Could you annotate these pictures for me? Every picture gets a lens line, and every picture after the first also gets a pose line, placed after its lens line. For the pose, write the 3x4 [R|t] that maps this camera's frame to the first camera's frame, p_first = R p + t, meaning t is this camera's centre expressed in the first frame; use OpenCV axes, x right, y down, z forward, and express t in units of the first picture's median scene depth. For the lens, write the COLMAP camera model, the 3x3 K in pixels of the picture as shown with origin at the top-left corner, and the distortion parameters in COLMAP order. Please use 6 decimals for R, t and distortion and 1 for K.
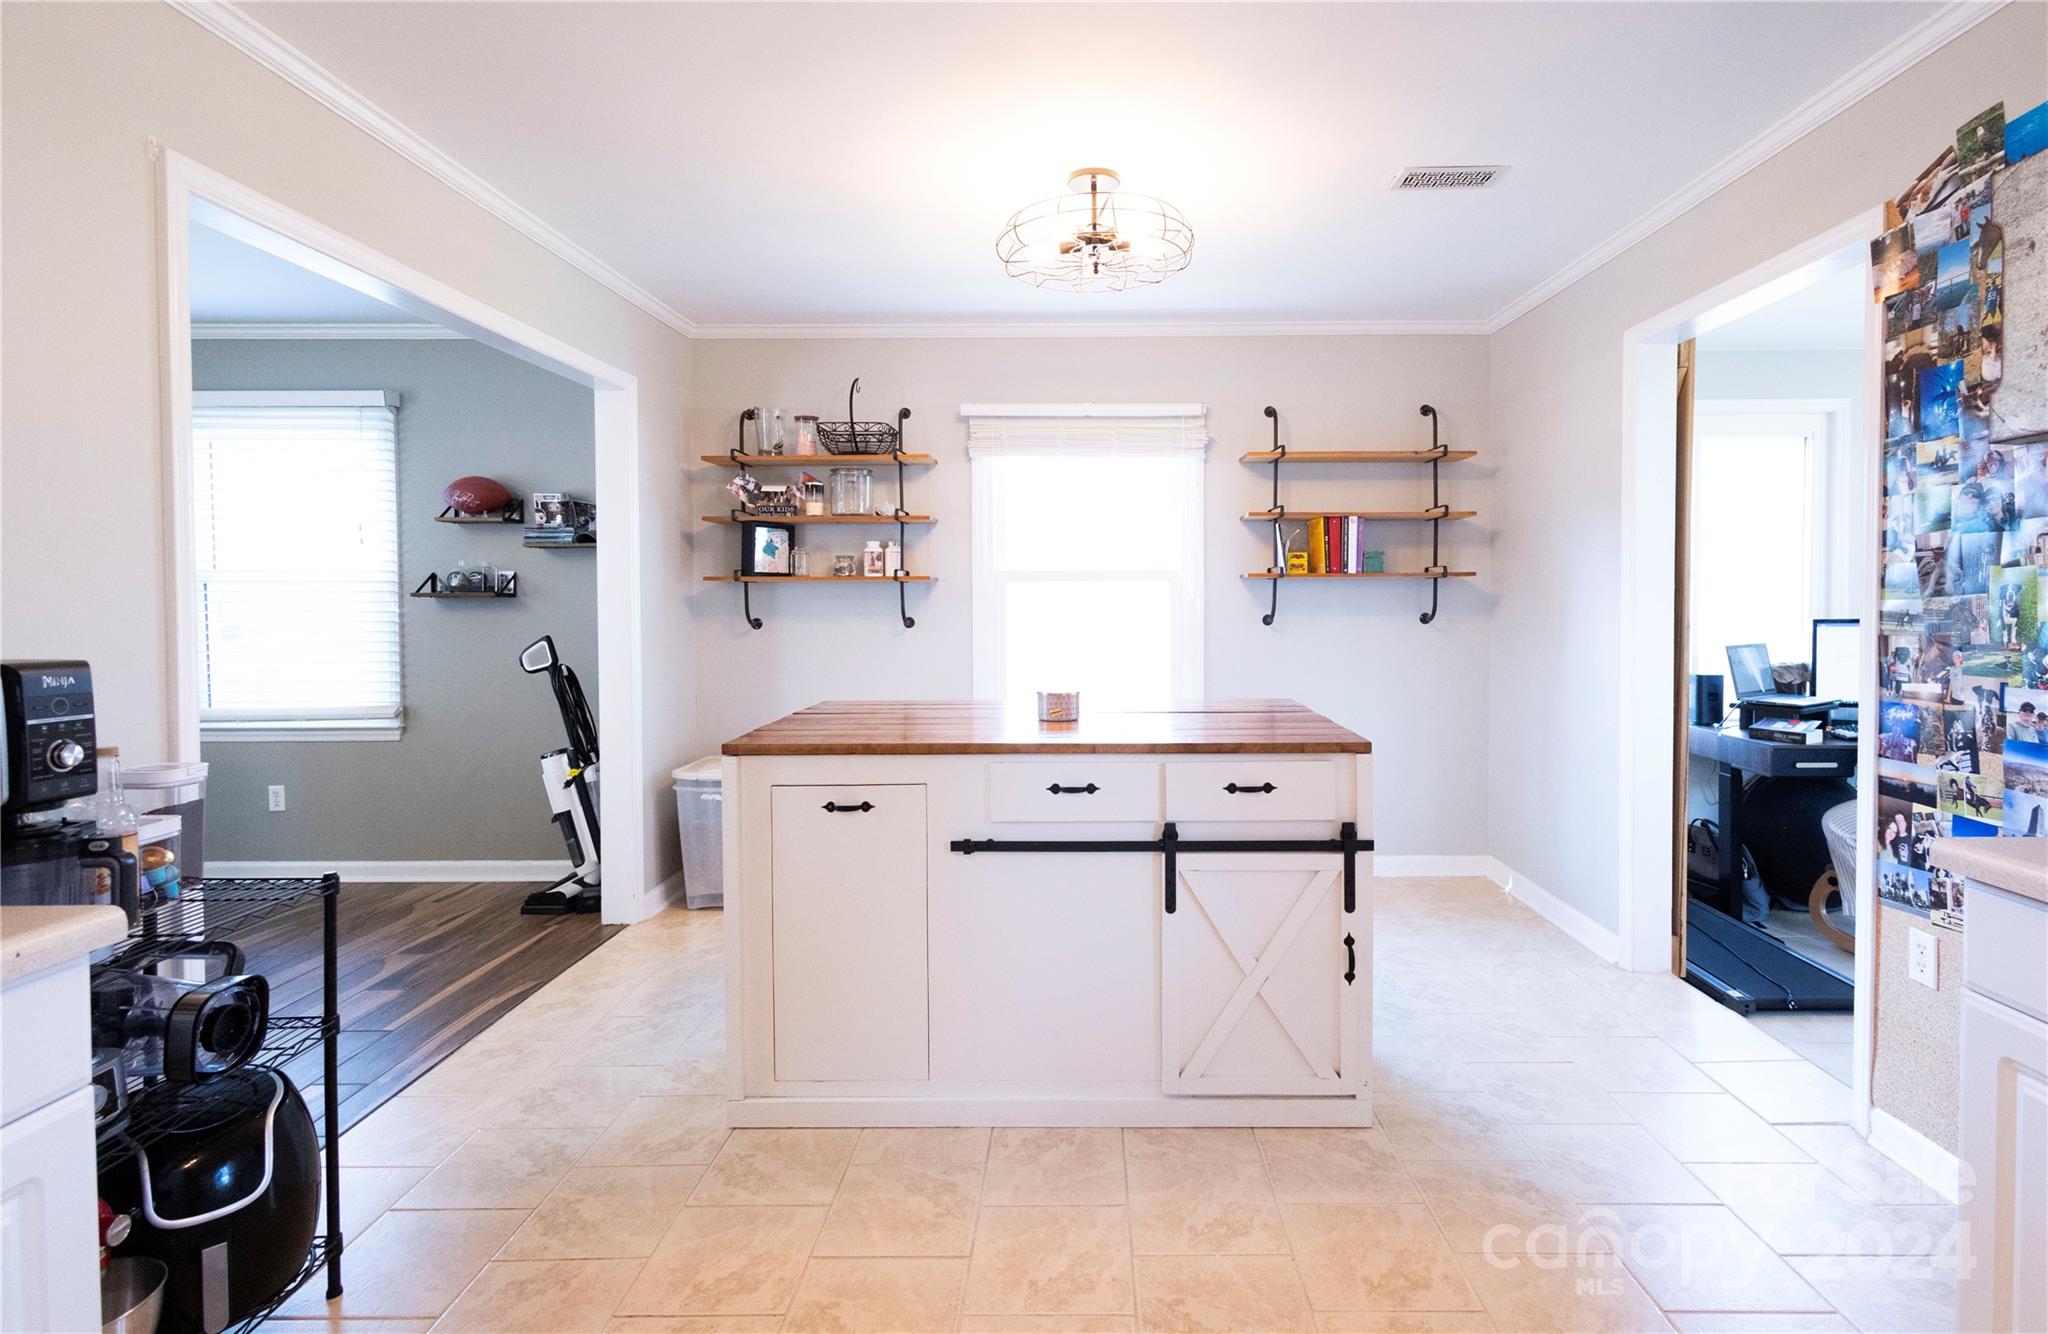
lens RADIAL K [[1578.3, 0, 1025.7], [0, 1578.3, 638.9], [0, 0, 1]] dist [0.000383, 0.000660]
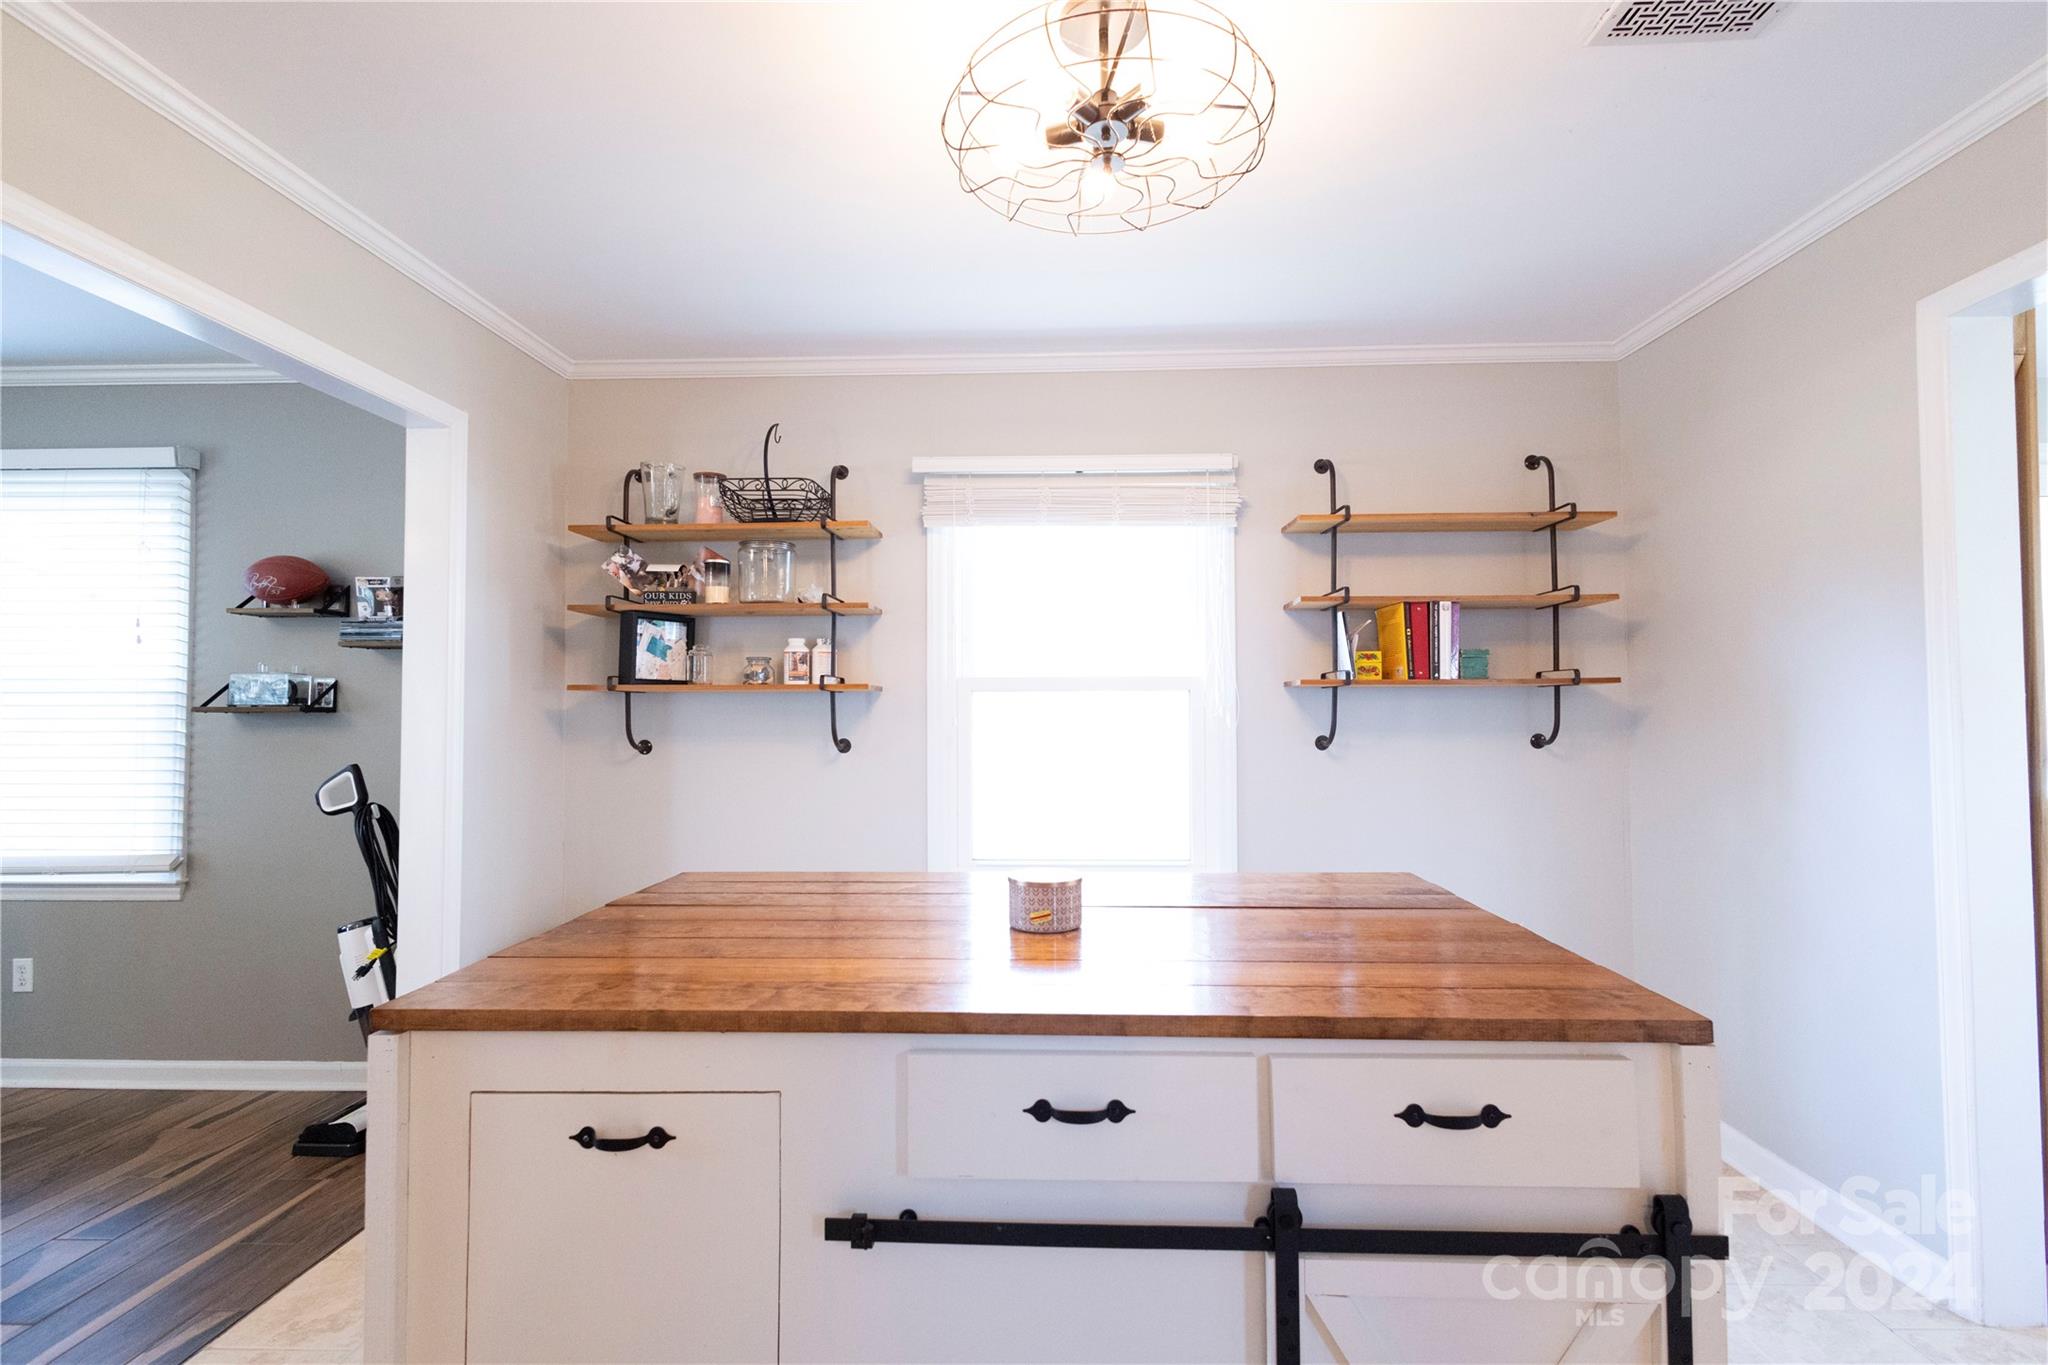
lens RADIAL K [[954.8, 0, 1038.3], [0, 954.8, 674.9], [0, 0, 1]] dist [0.008203, -0.000281]
pose [[0.999695, 0.000865, 0.024682, 0.007962], [0.000740, 0.997888, -0.064956, -0.014613], [-0.024686, 0.064955, 0.997583, 0.543752]]
